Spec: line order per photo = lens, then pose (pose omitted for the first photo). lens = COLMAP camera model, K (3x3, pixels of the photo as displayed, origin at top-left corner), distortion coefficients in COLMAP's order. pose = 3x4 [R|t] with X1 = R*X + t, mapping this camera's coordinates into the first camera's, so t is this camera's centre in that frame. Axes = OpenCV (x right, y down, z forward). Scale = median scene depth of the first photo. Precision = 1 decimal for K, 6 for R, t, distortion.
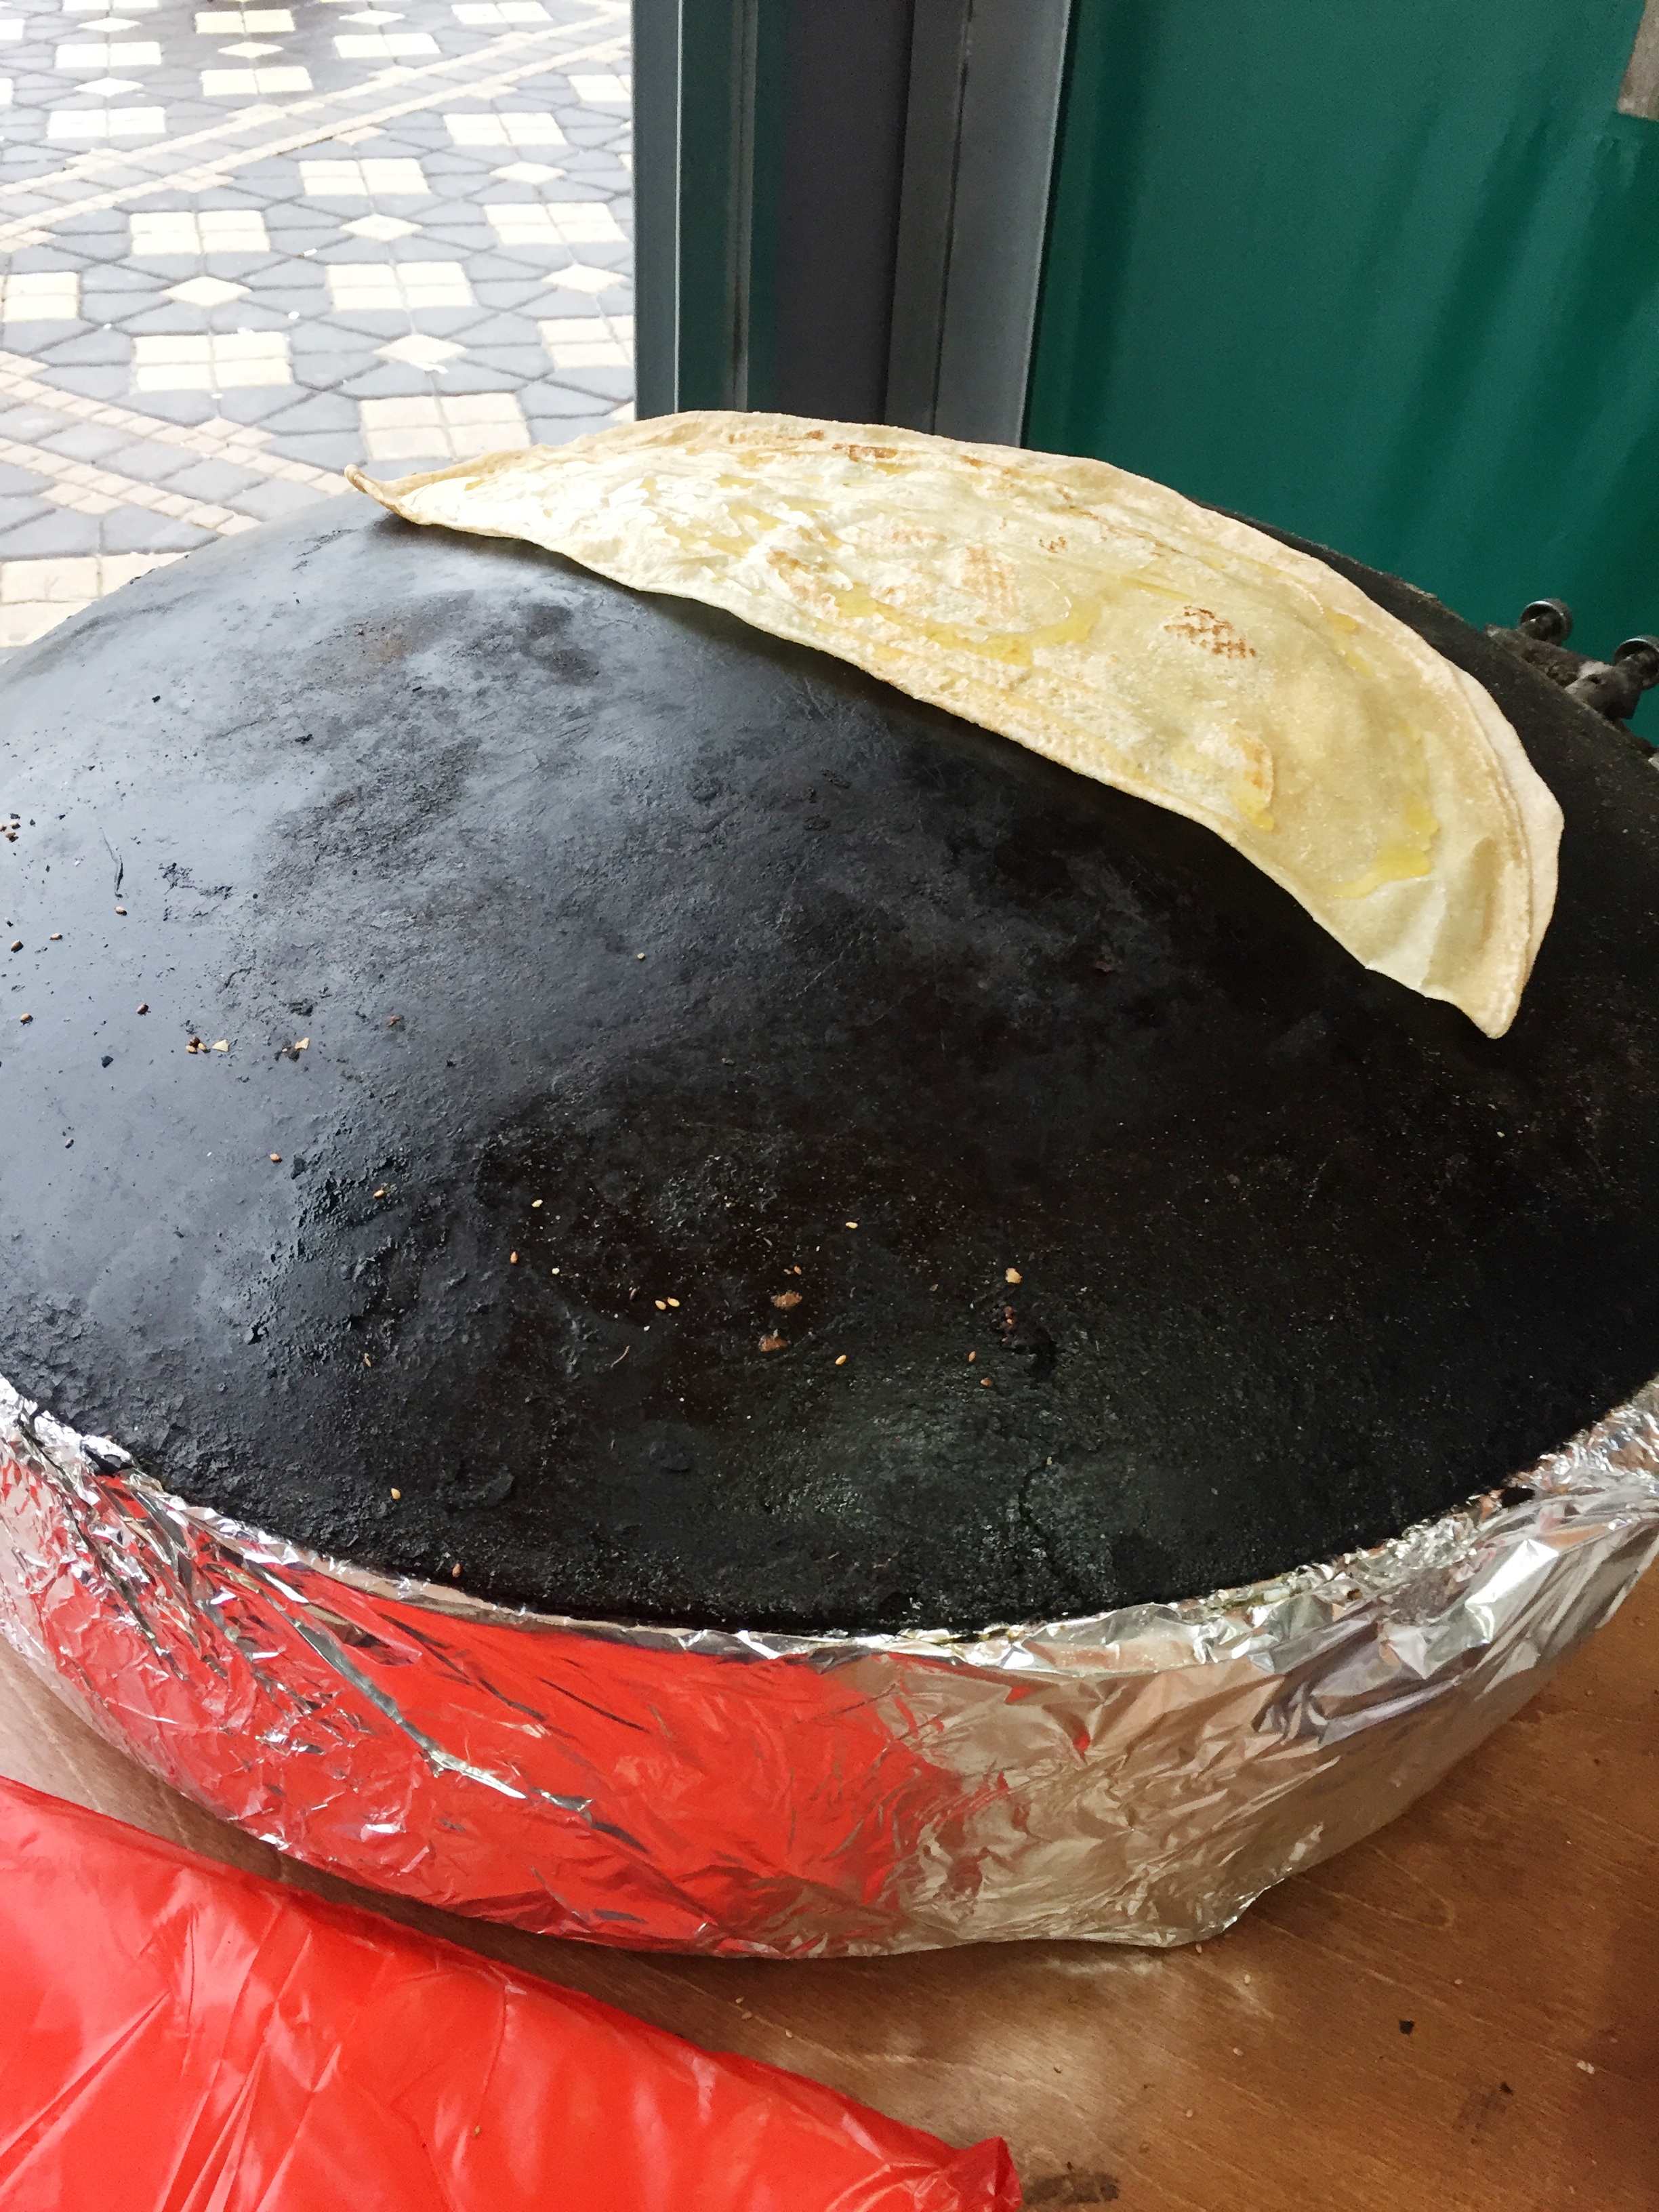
lens RADIAL K [[2021.8, 0, 818.8], [0, 2021.8, 1109.8], [0, 0, 1]] dist [0.123119, -0.213653]
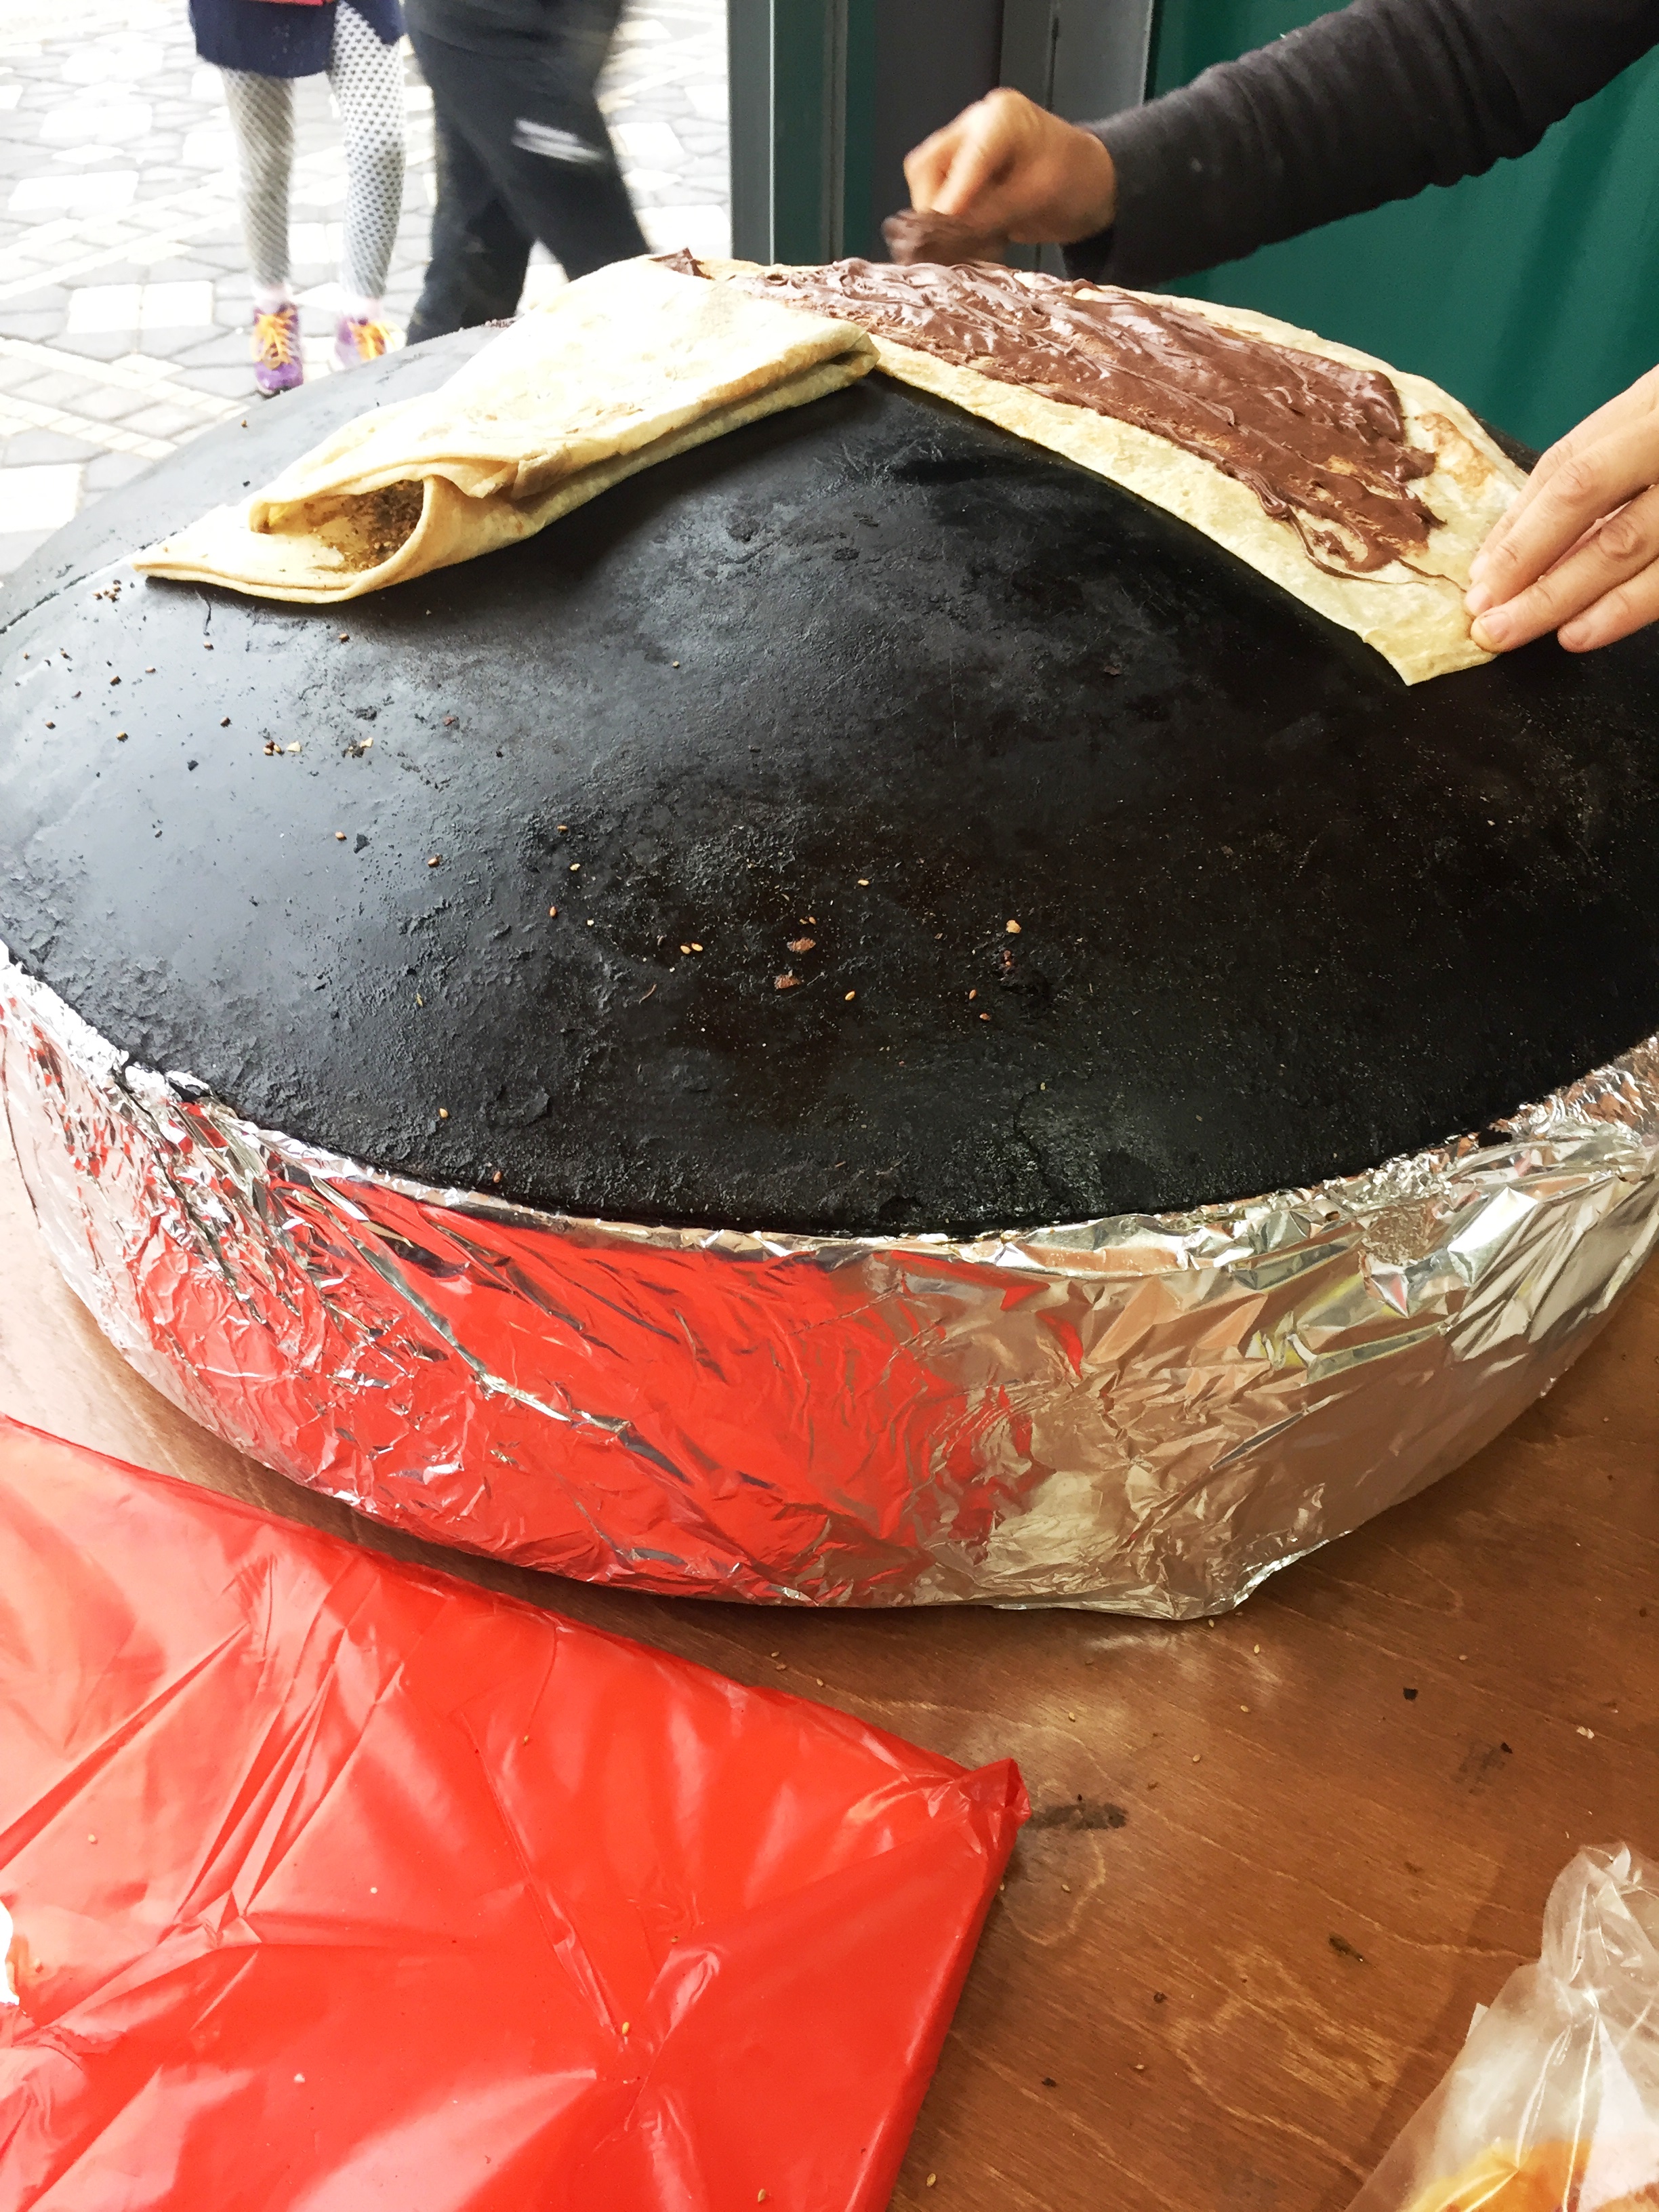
lens RADIAL K [[2021.8, 0, 818.8], [0, 2021.8, 1109.8], [0, 0, 1]] dist [0.123119, -0.213653]
pose [[0.998149, -0.001176, -0.060798, 0.054327], [0.000310, 0.999899, -0.014244, 0.181043], [0.060808, 0.014199, 0.998048, -0.071680]]
